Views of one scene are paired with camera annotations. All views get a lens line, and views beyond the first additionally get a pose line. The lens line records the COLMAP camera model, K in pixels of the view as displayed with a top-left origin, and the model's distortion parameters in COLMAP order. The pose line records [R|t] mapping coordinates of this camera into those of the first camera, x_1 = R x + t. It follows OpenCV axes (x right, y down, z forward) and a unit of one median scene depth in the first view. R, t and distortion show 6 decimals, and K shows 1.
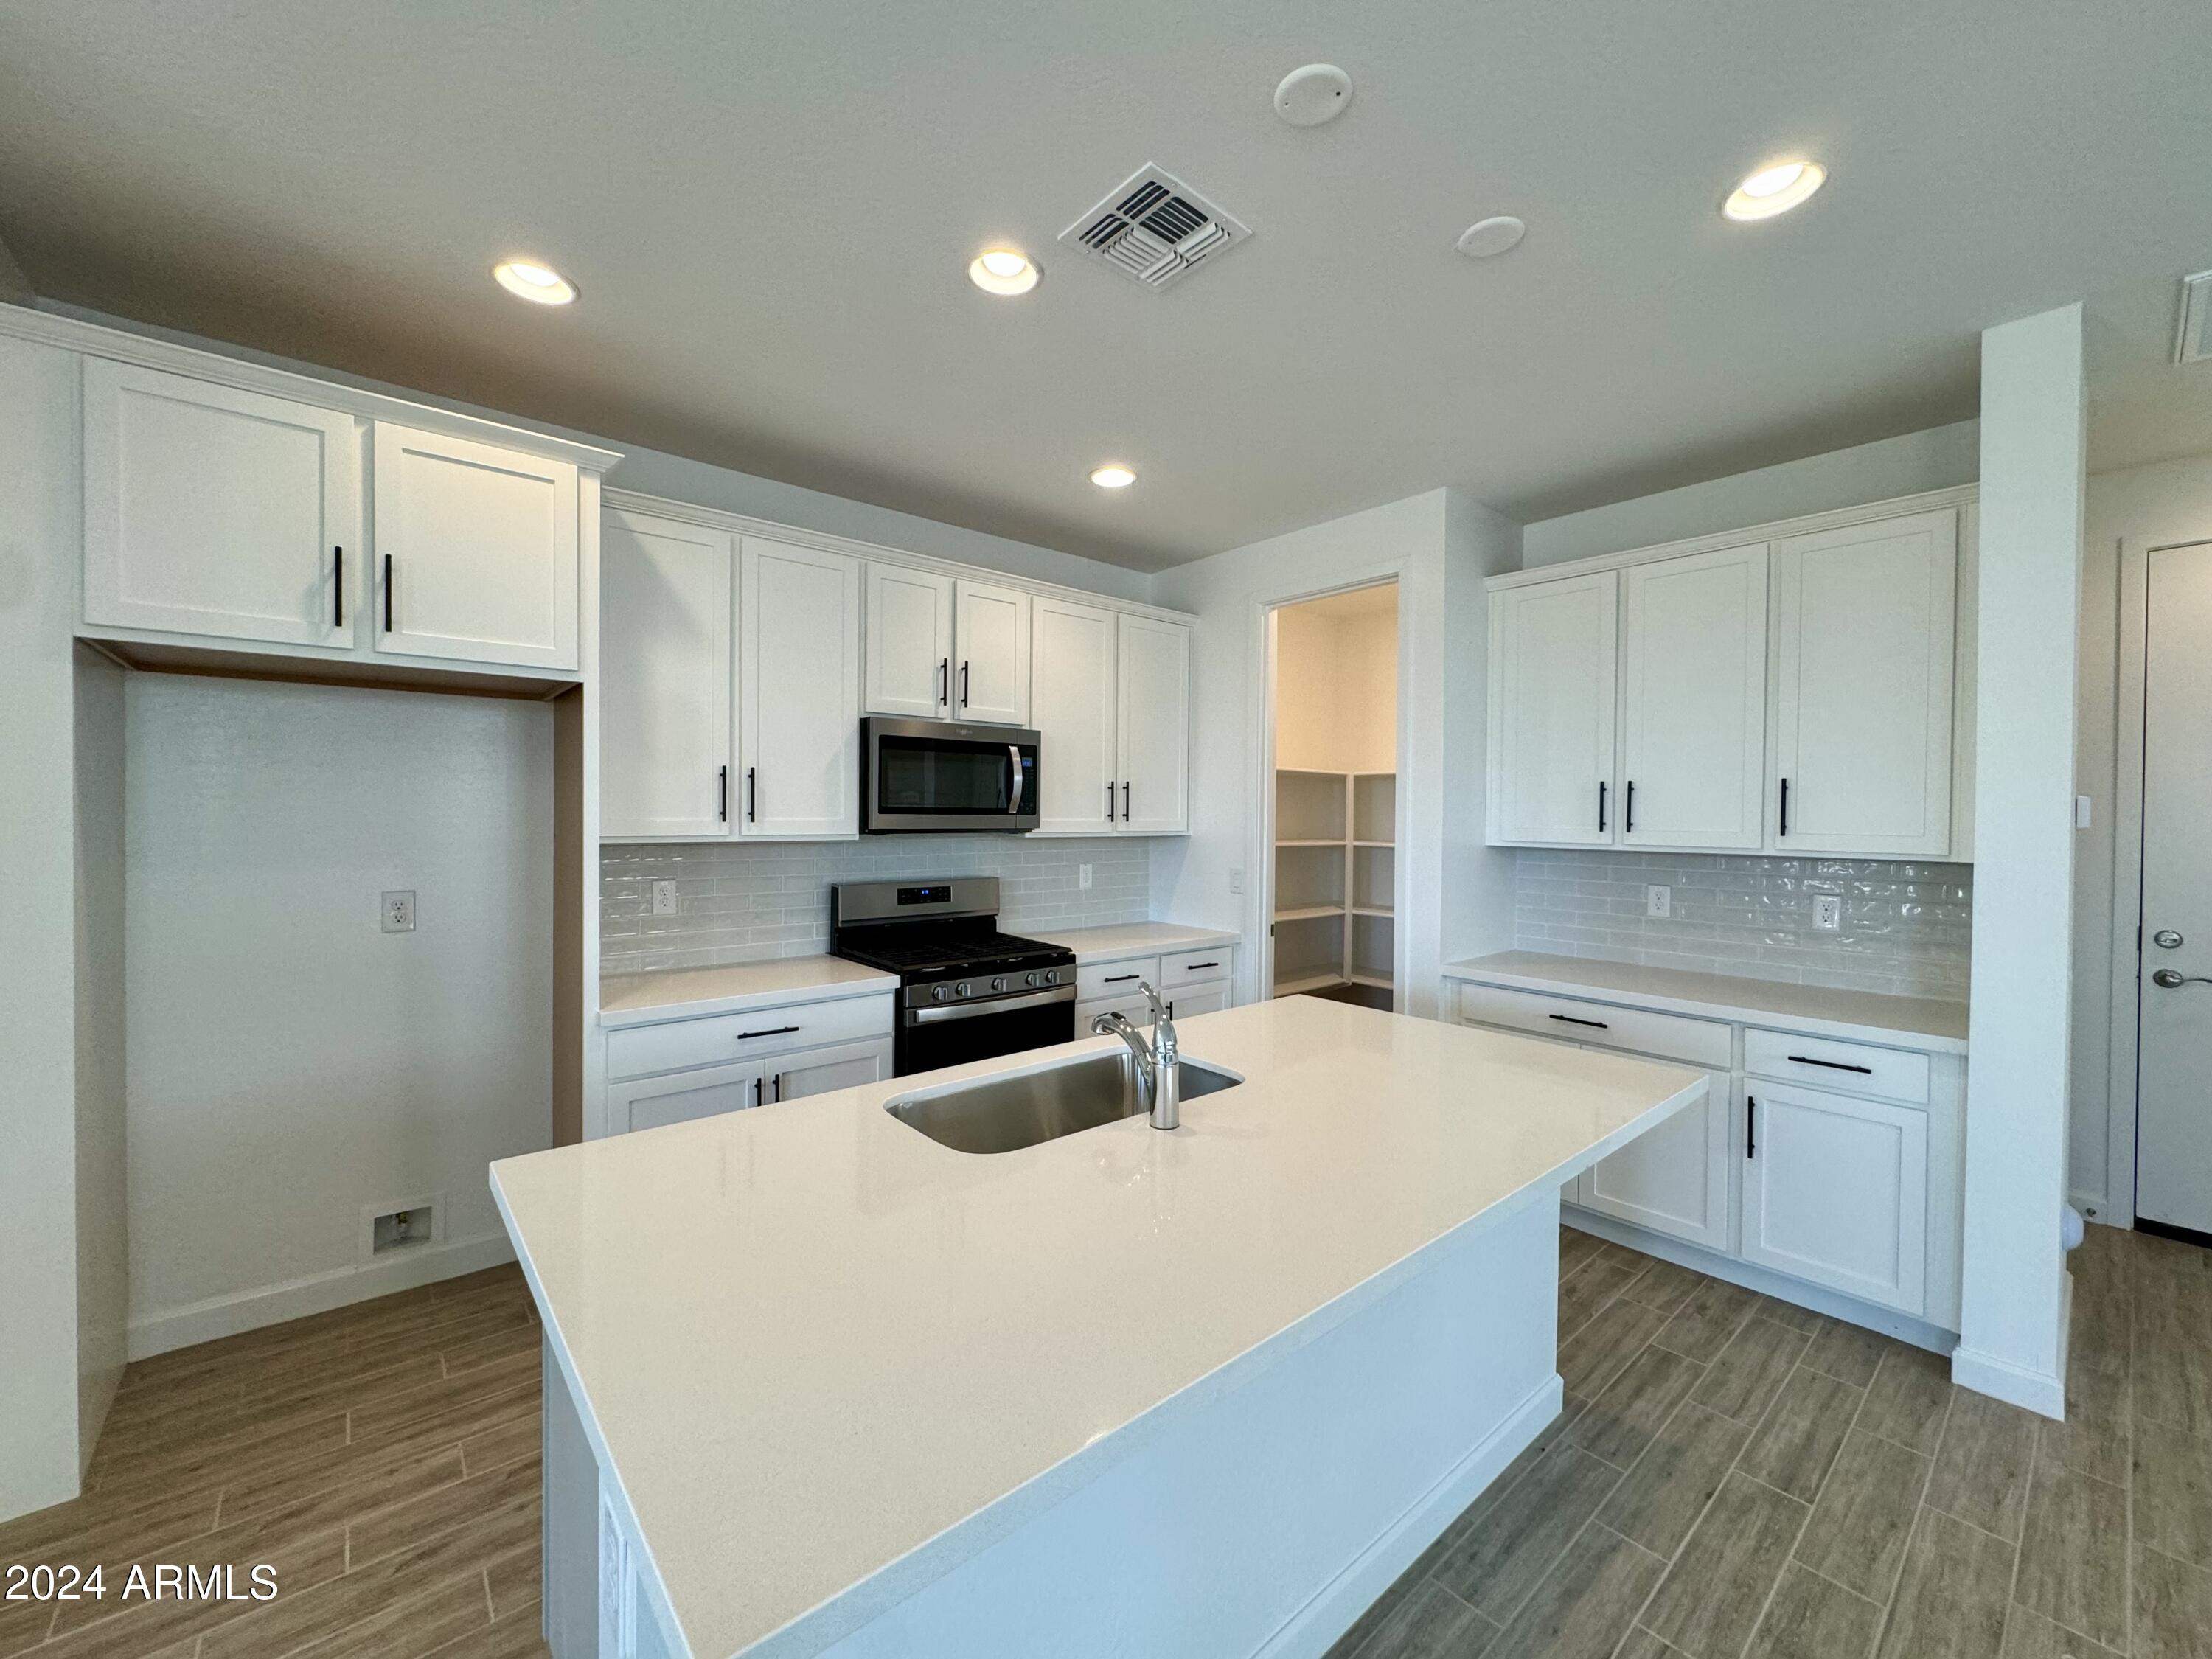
lens RADIAL K [[874.4, 0, 1106.0], [0, 874.4, 829.5], [0, 0, 1]] dist [-0.022262, -0.000025]
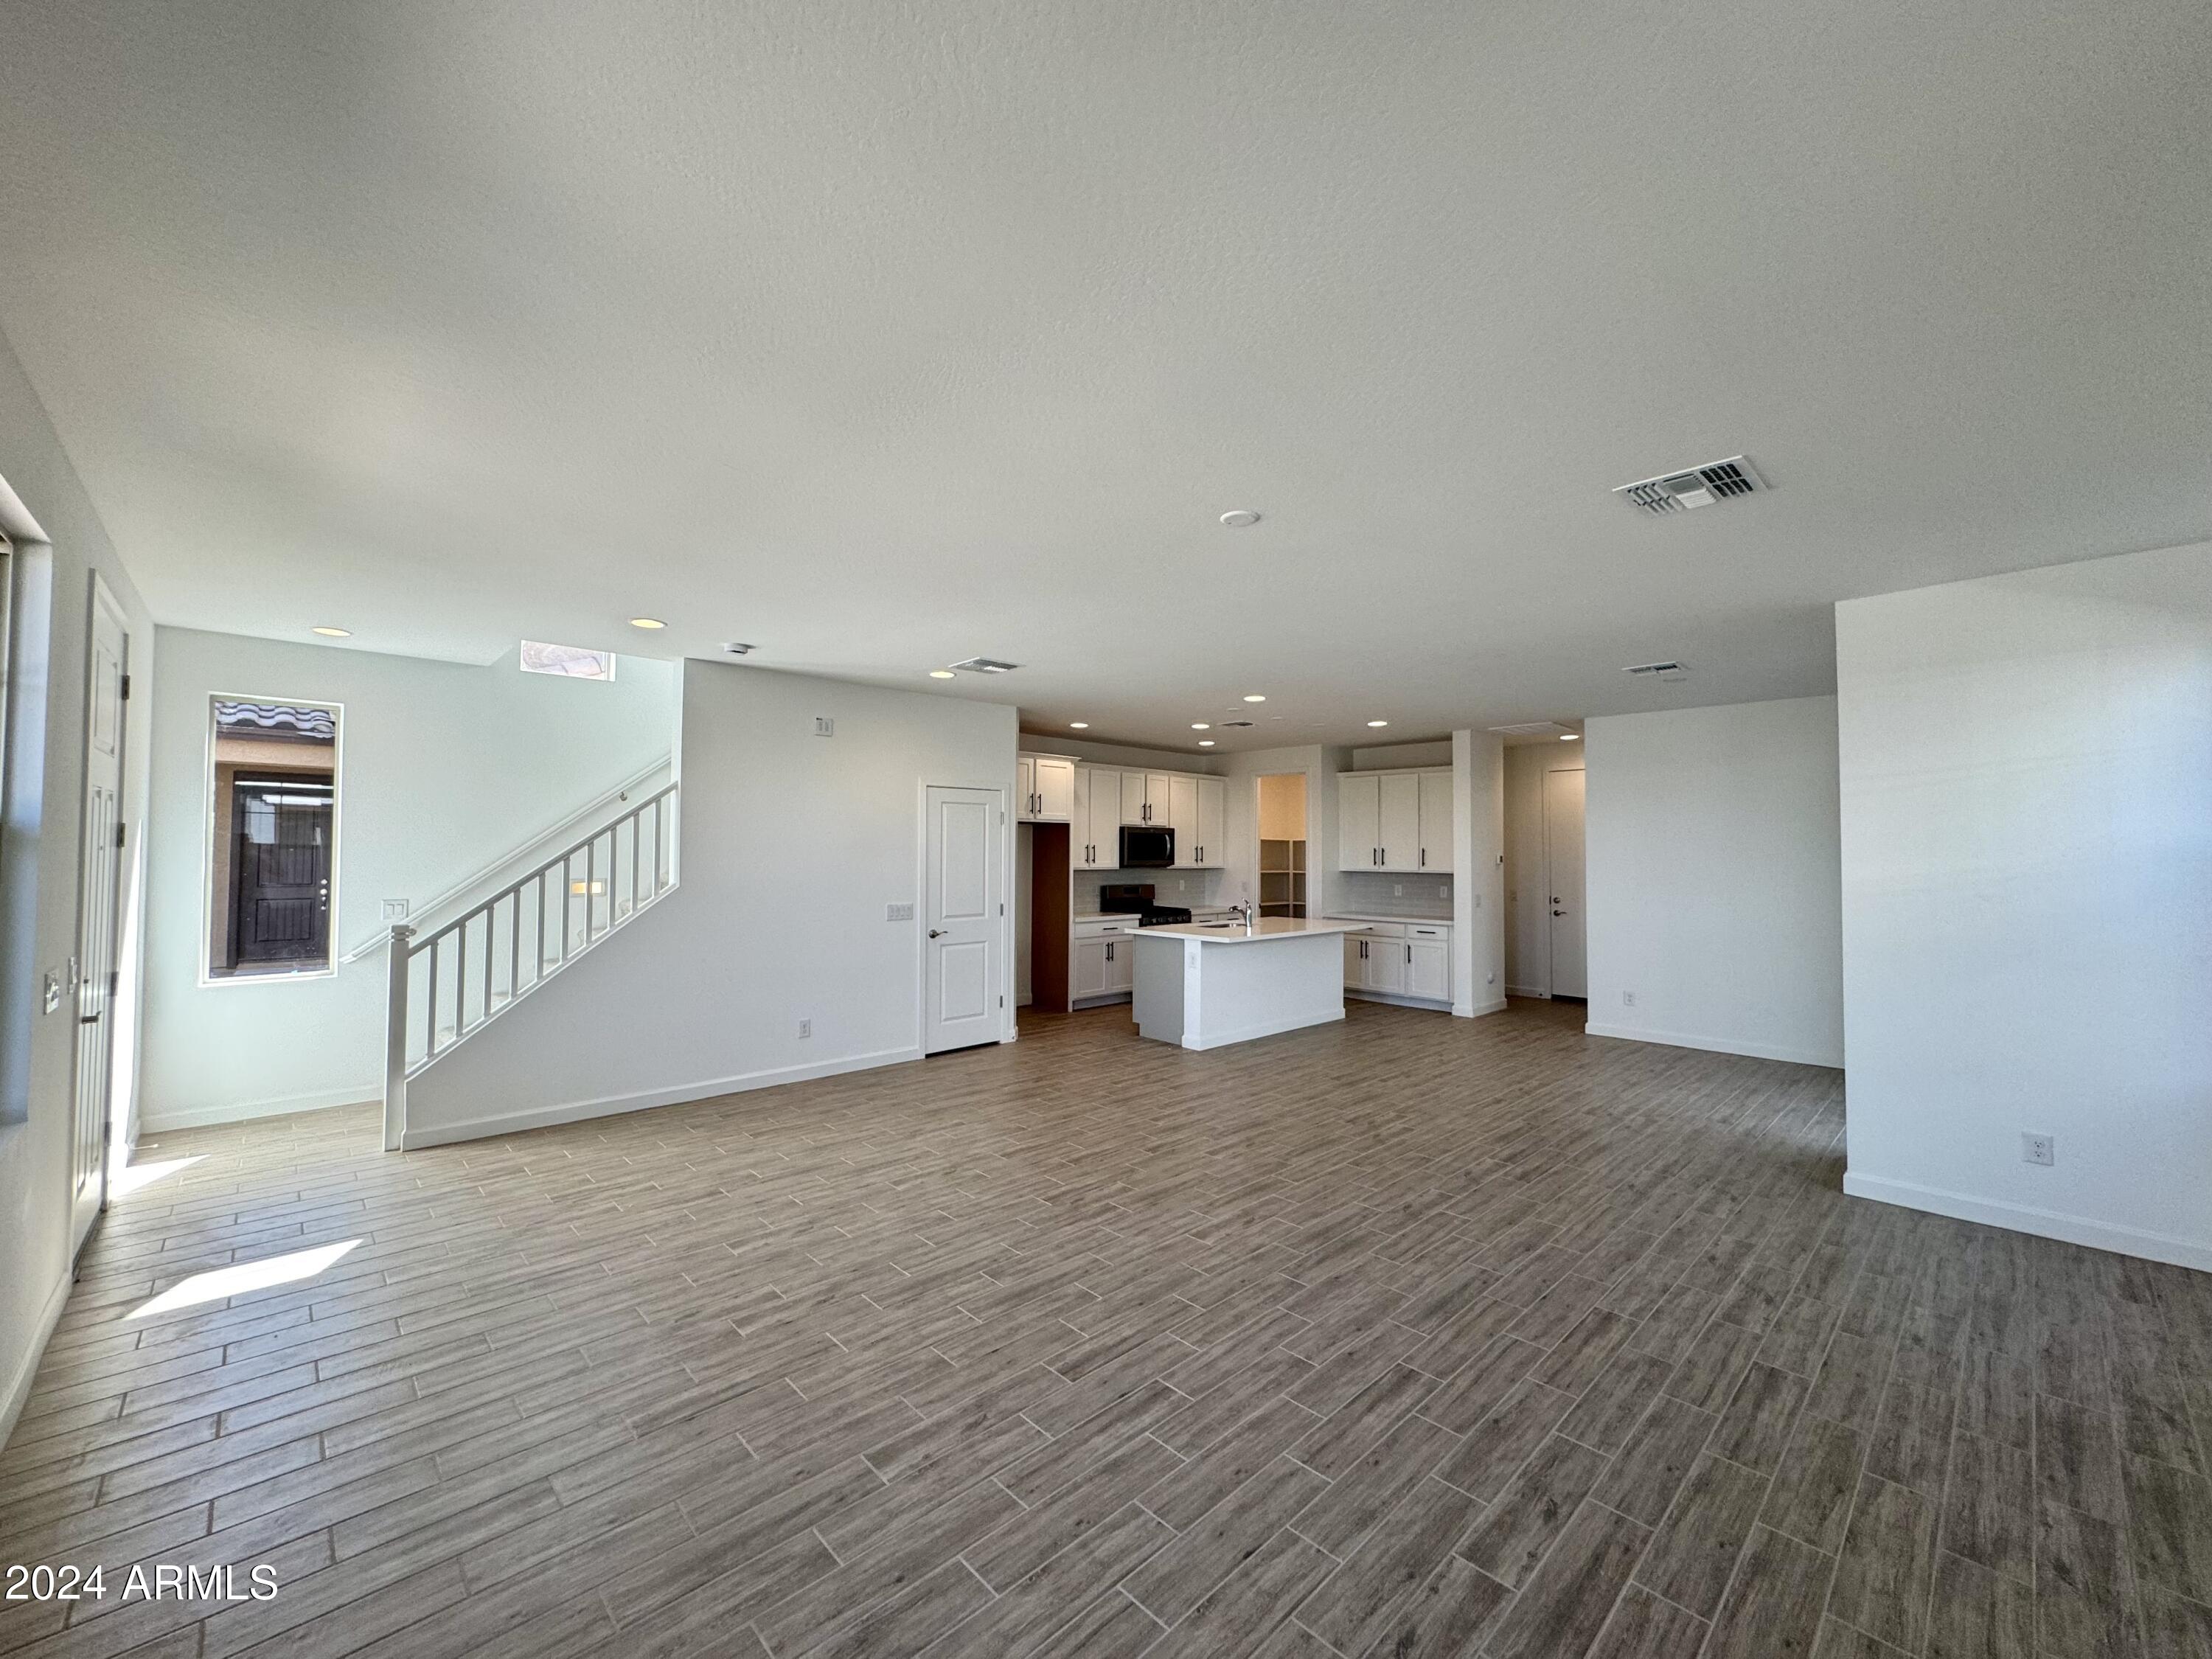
lens RADIAL K [[880.2, 0, 1106.0], [0, 880.2, 829.5], [0, 0, 1]] dist [-0.003623, 0.000034]
pose [[0.998734, -0.002103, 0.050262, -0.439673], [0.004195, 0.999127, -0.041559, 0.000633], [-0.050131, 0.041717, 0.997871, -1.756941]]
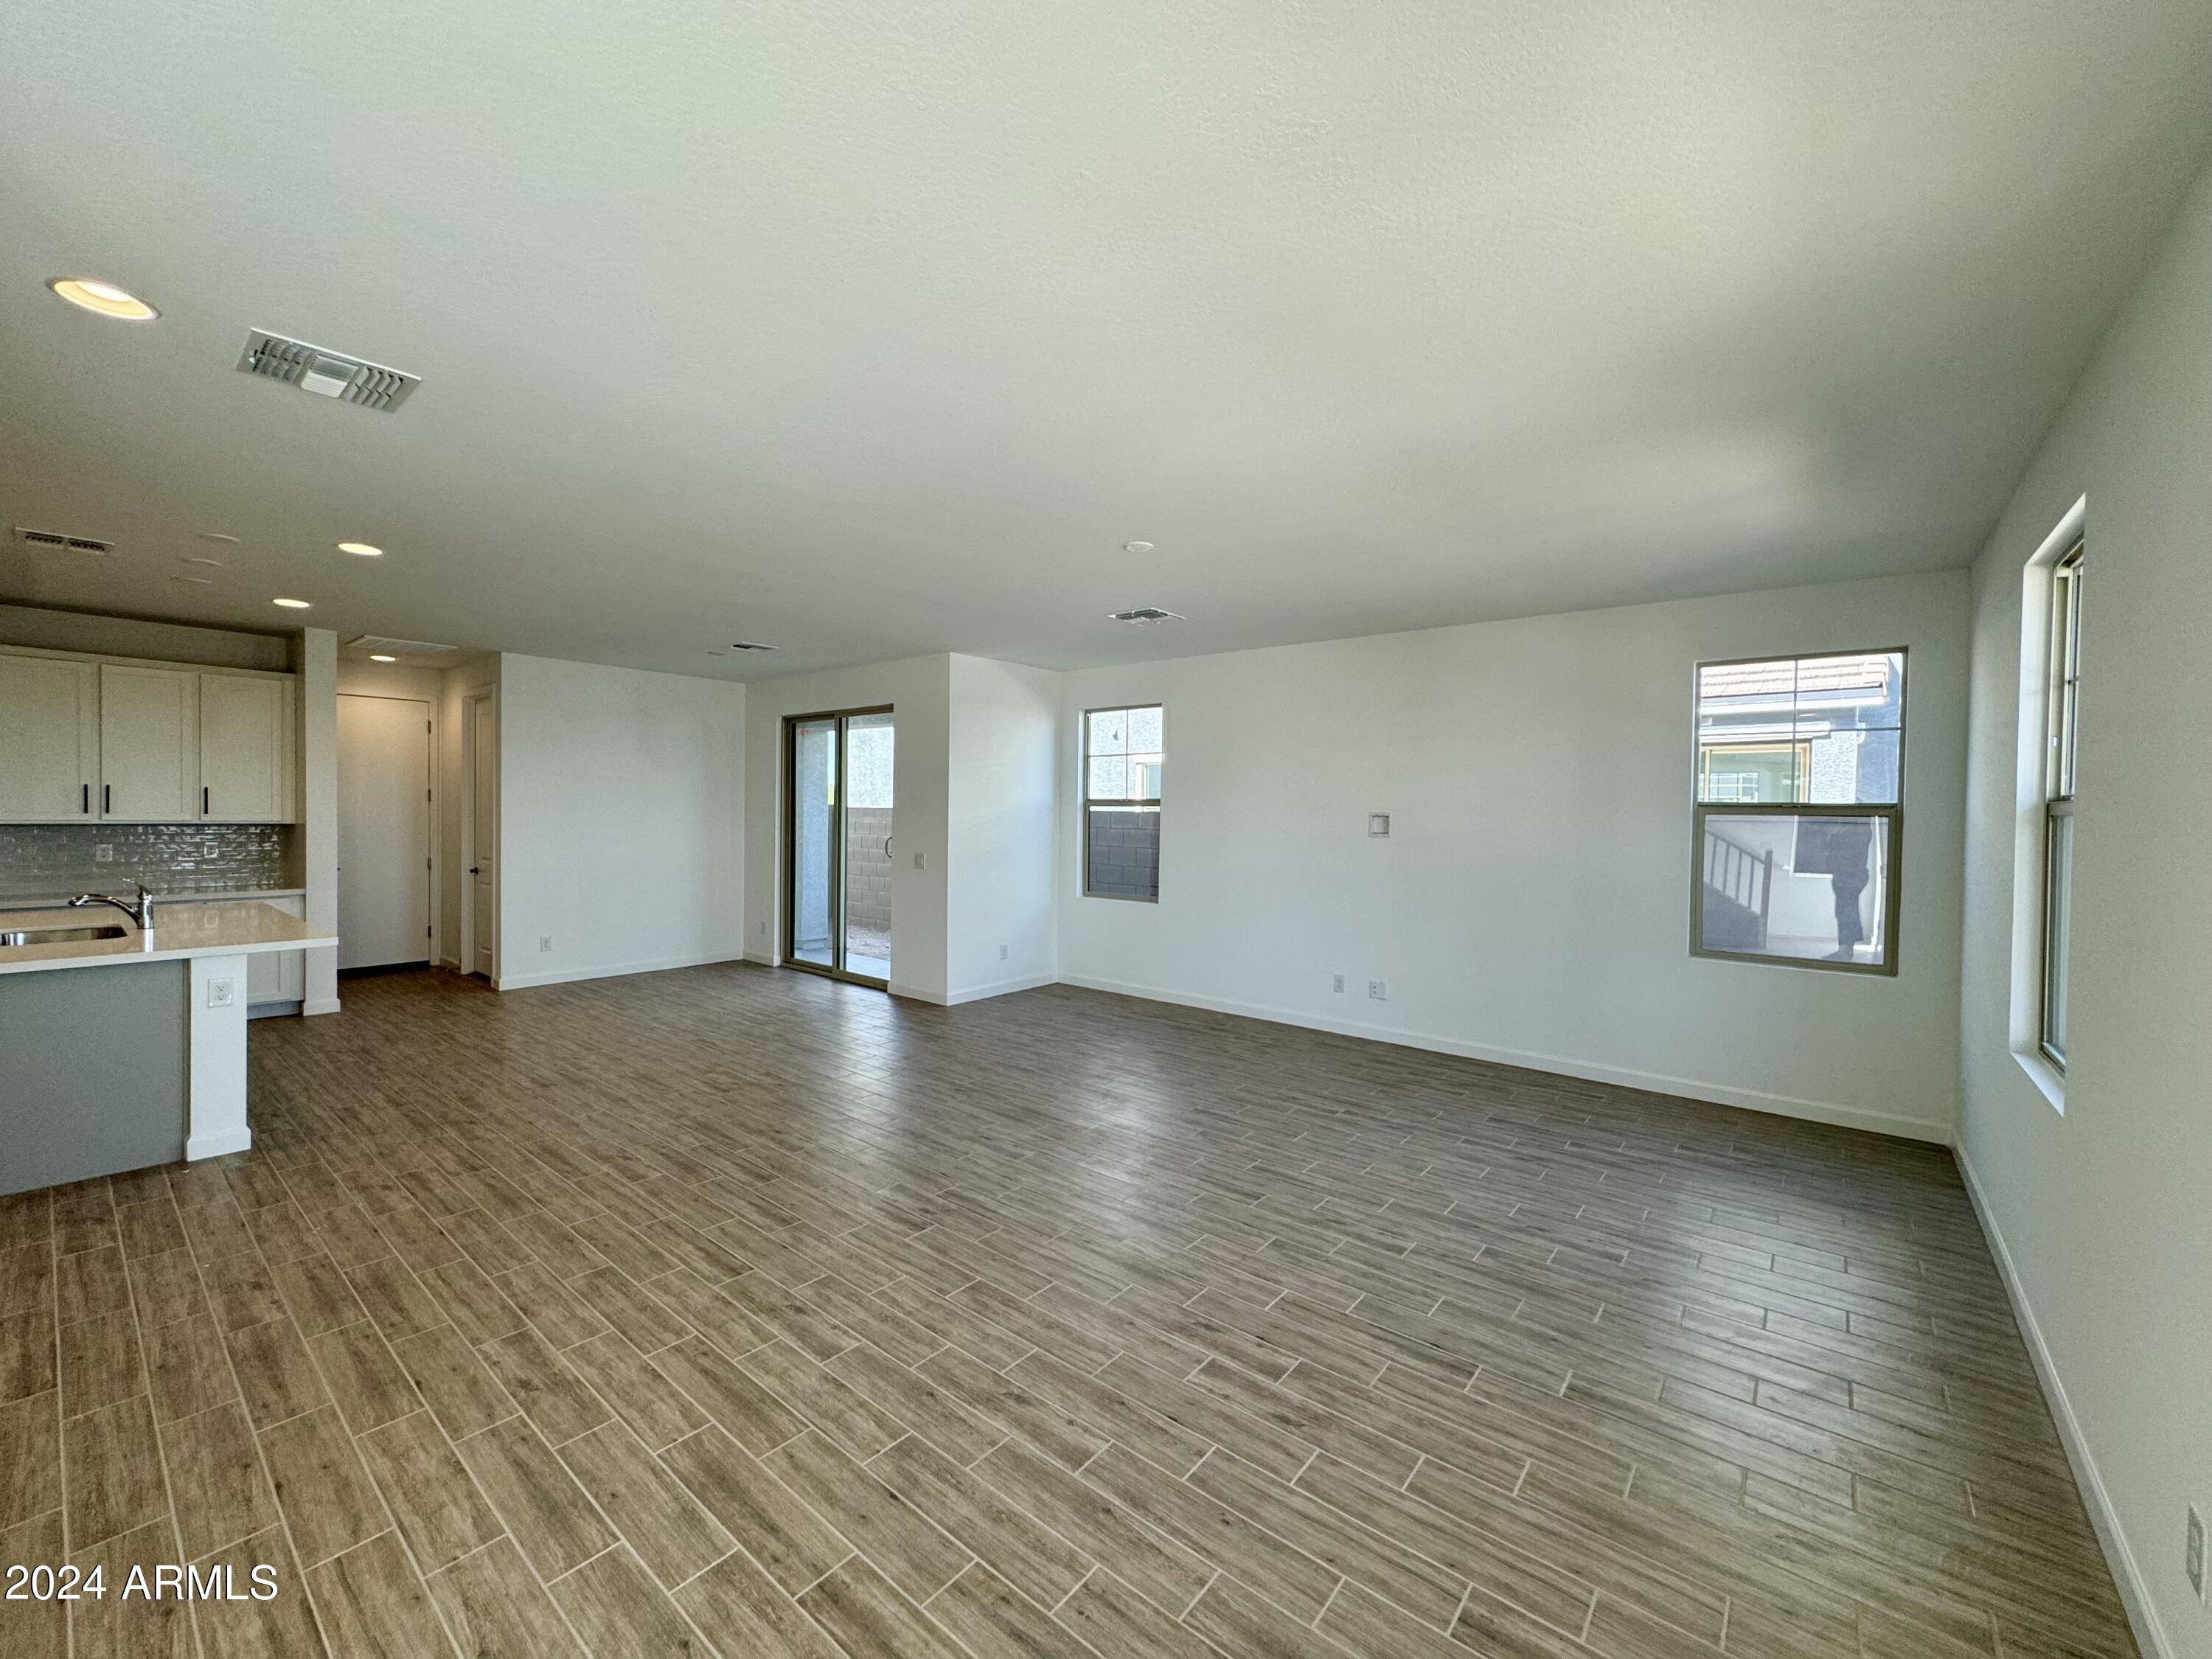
lens RADIAL K [[880.2, 0, 1106.0], [0, 880.2, 829.5], [0, 0, 1]] dist [-0.003623, 0.000034]
pose [[-0.168875, -0.033402, 0.985071, -1.378617], [-0.000848, 0.999430, 0.033743, -0.022957], [-0.985637, 0.004863, -0.168807, -0.658979]]
